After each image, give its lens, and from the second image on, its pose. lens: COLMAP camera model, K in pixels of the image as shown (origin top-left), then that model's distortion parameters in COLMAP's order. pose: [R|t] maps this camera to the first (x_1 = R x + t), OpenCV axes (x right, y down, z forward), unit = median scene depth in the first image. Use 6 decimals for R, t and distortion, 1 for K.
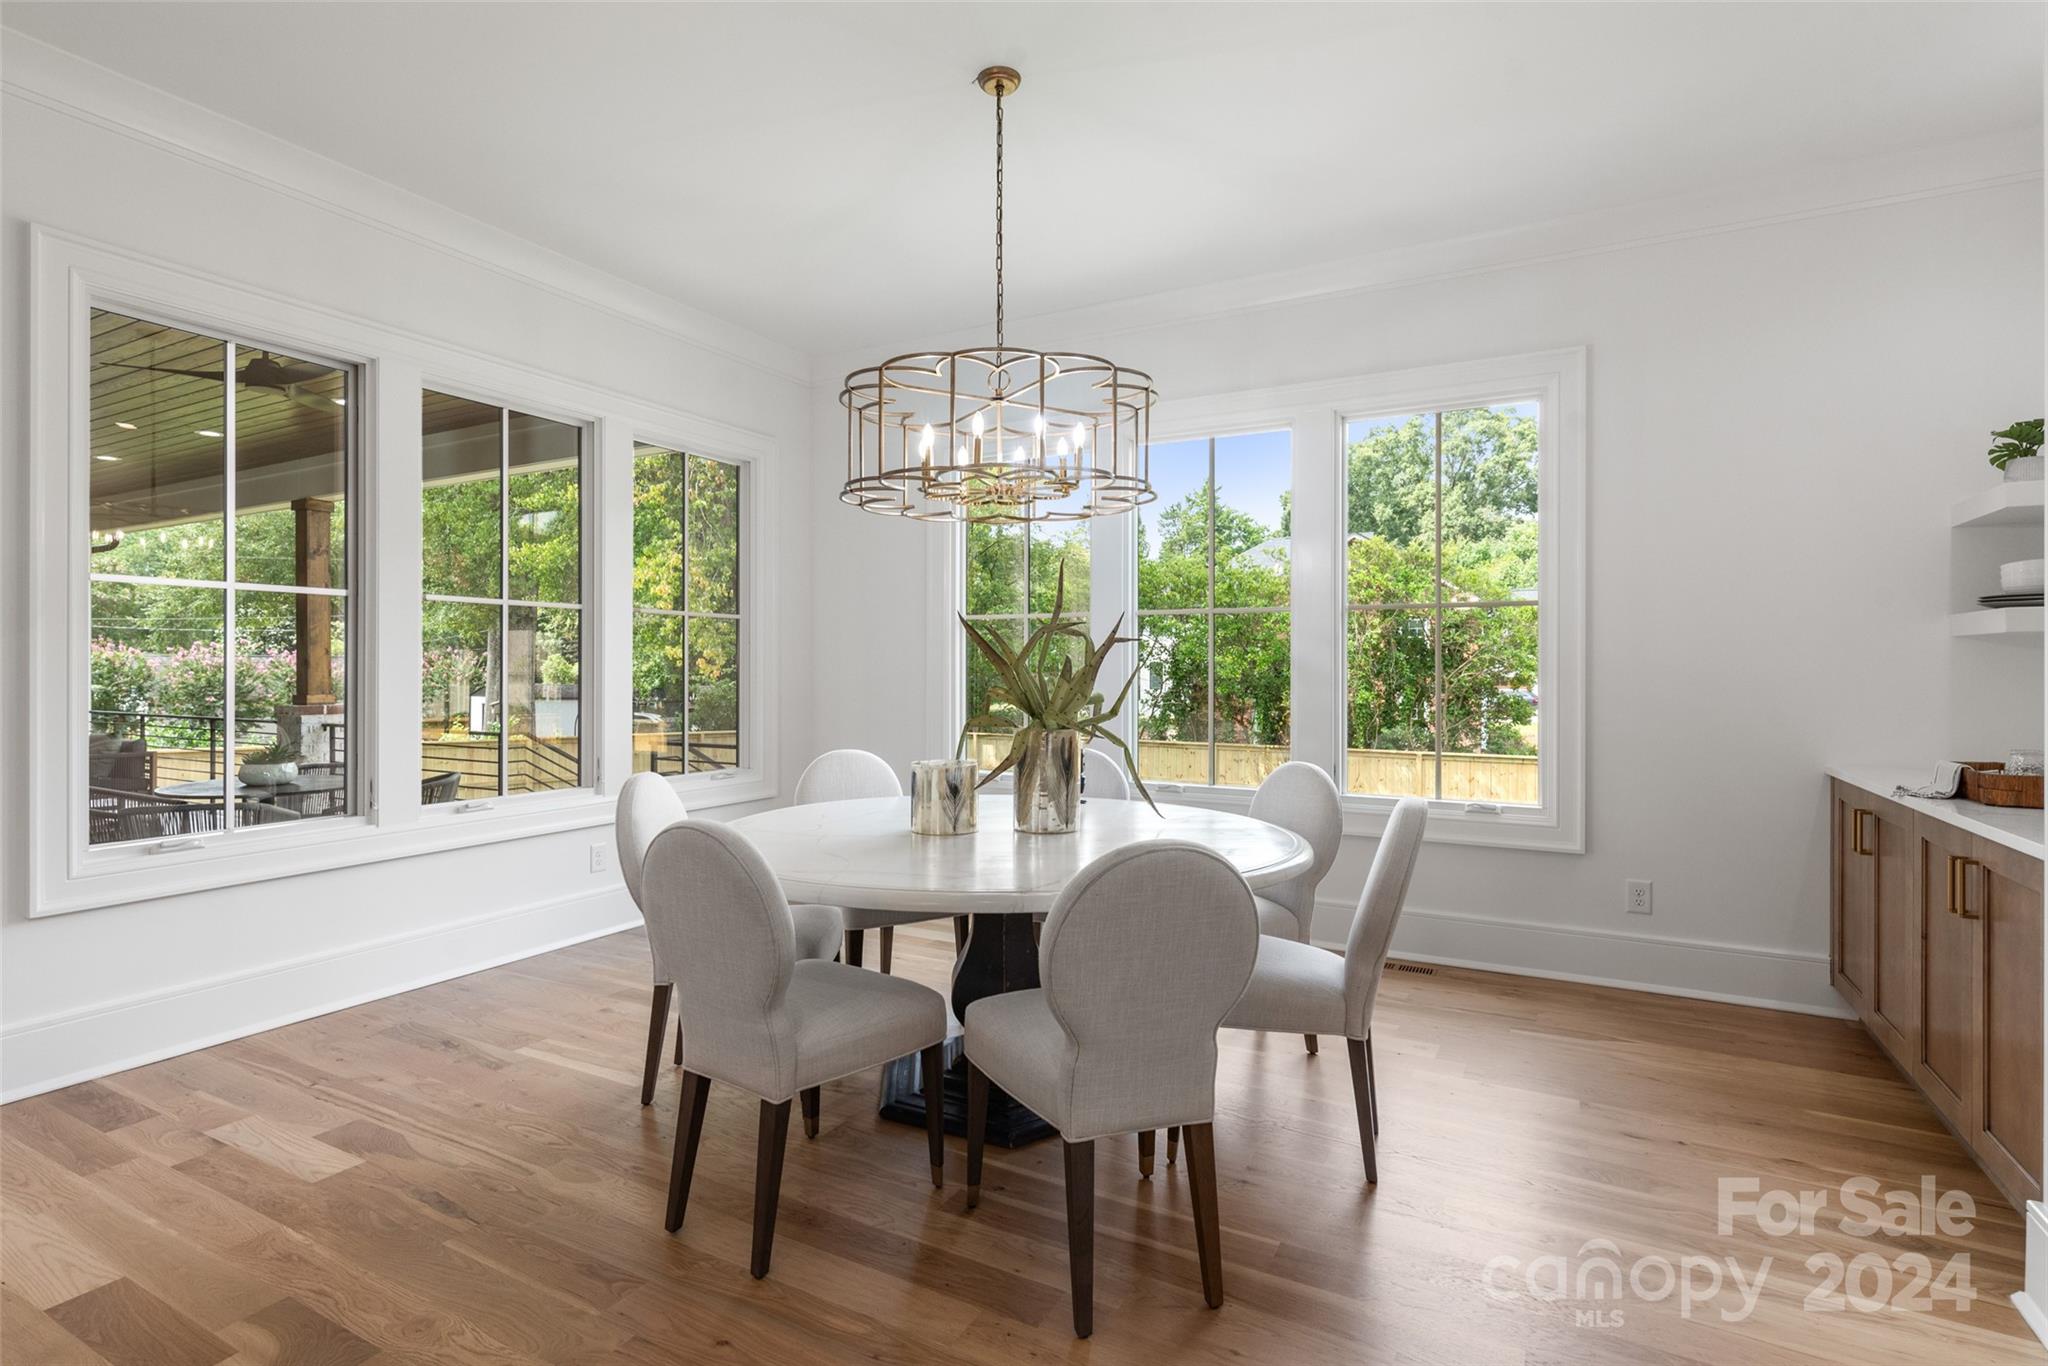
lens RADIAL K [[989.0, 0, 1024.7], [0, 989.0, 673.9], [0, 0, 1]] dist [0.000029, 0.000350]
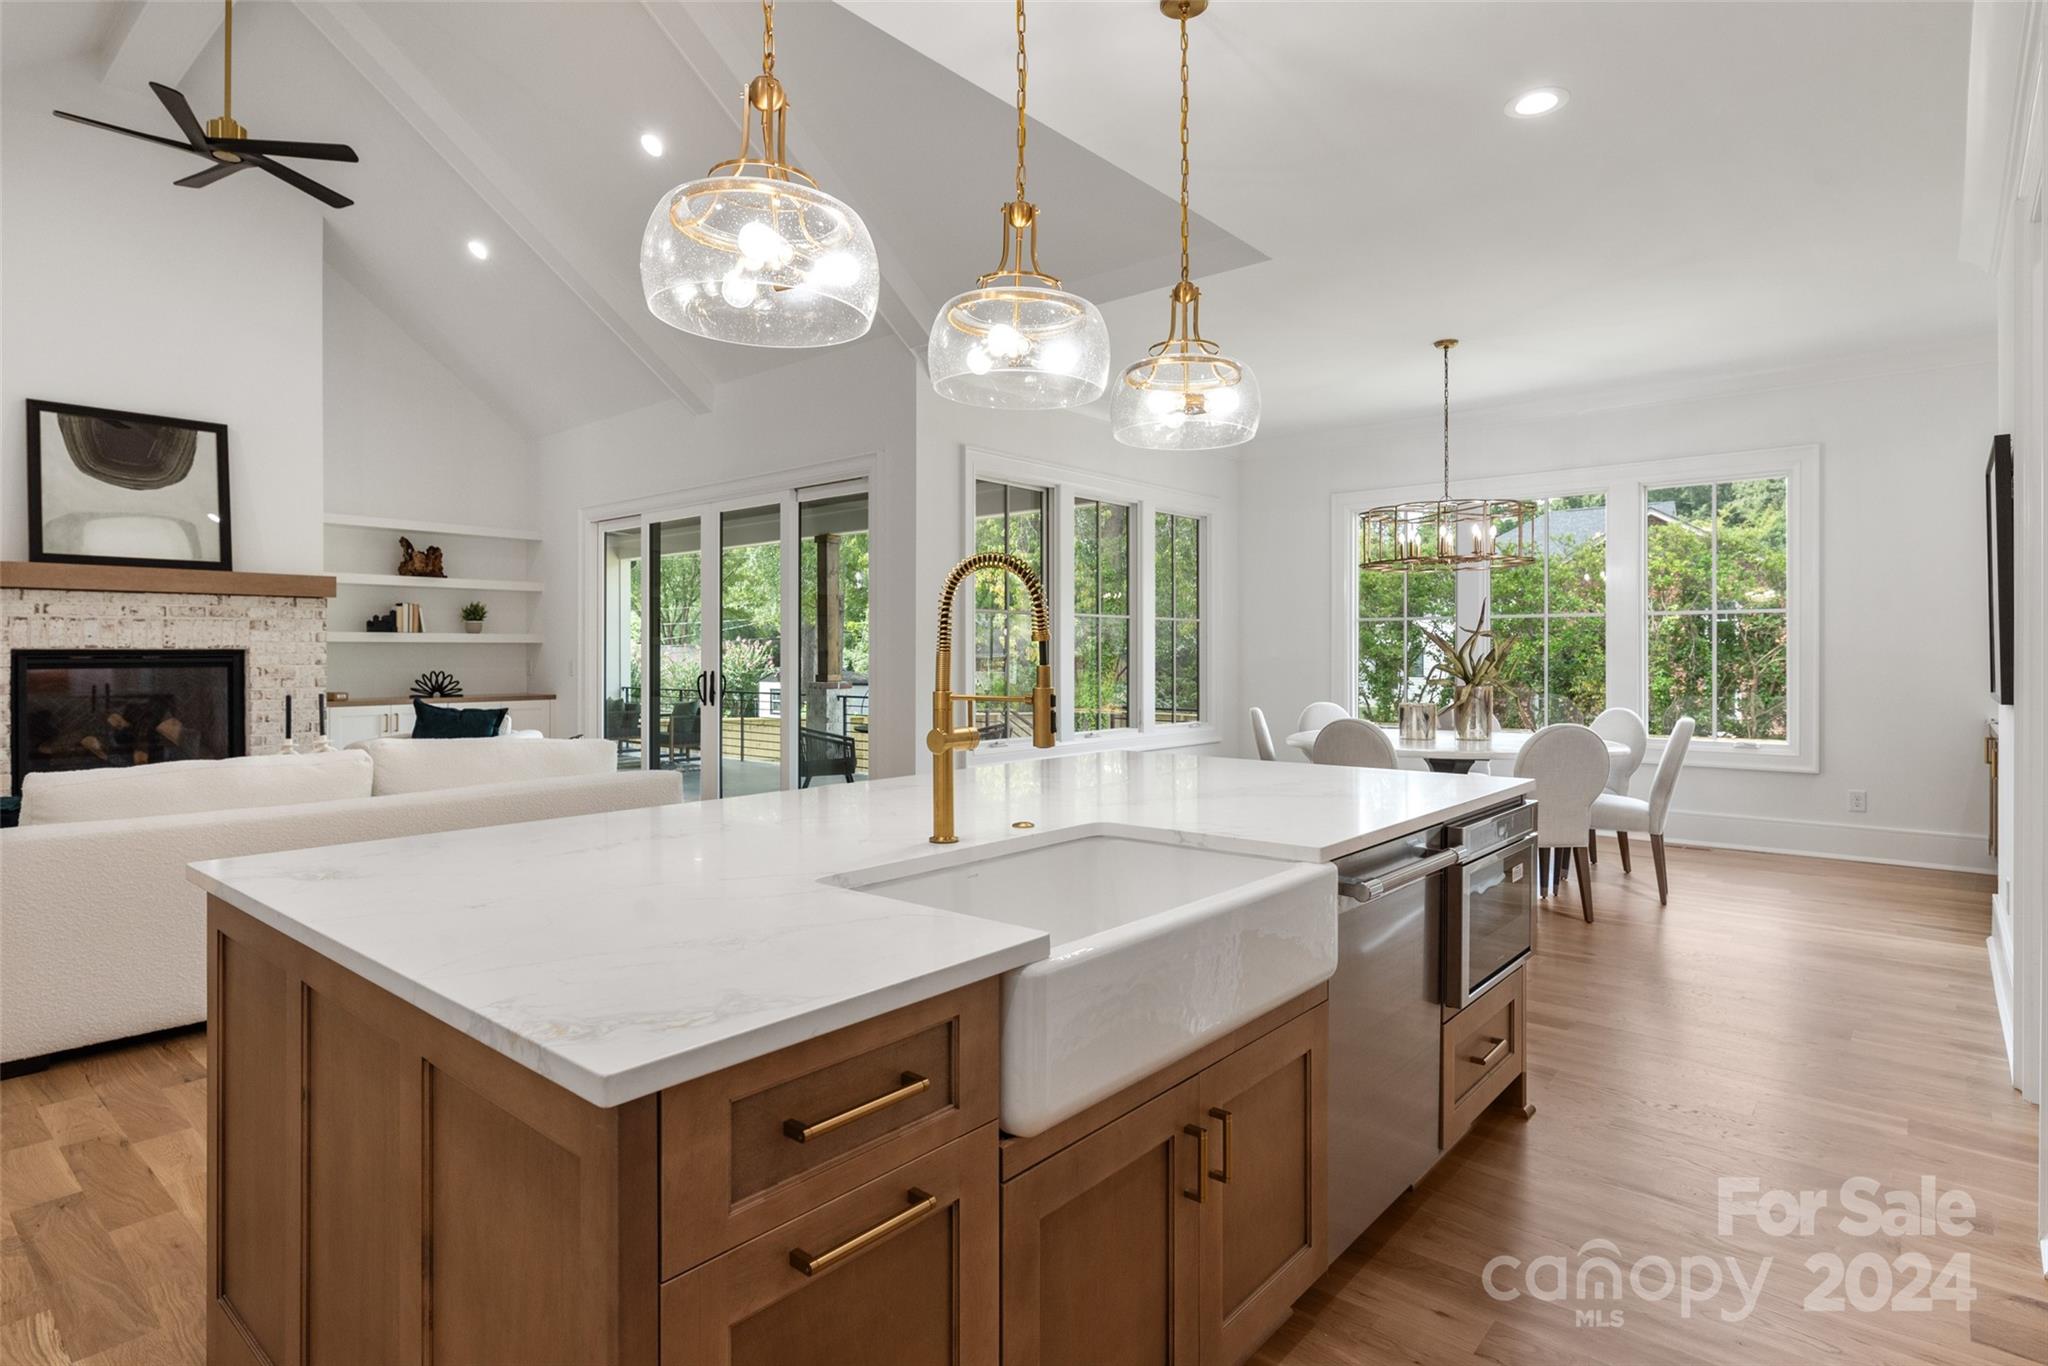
lens RADIAL K [[1046.7, 0, 1033.2], [0, 1046.7, 657.8], [0, 0, 1]] dist [0.002015, -0.000380]
pose [[0.977993, -0.002069, -0.208625, -0.171105], [0.001352, 0.999993, -0.003575, 0.003656], [0.208631, 0.003215, 0.977989, -0.505121]]
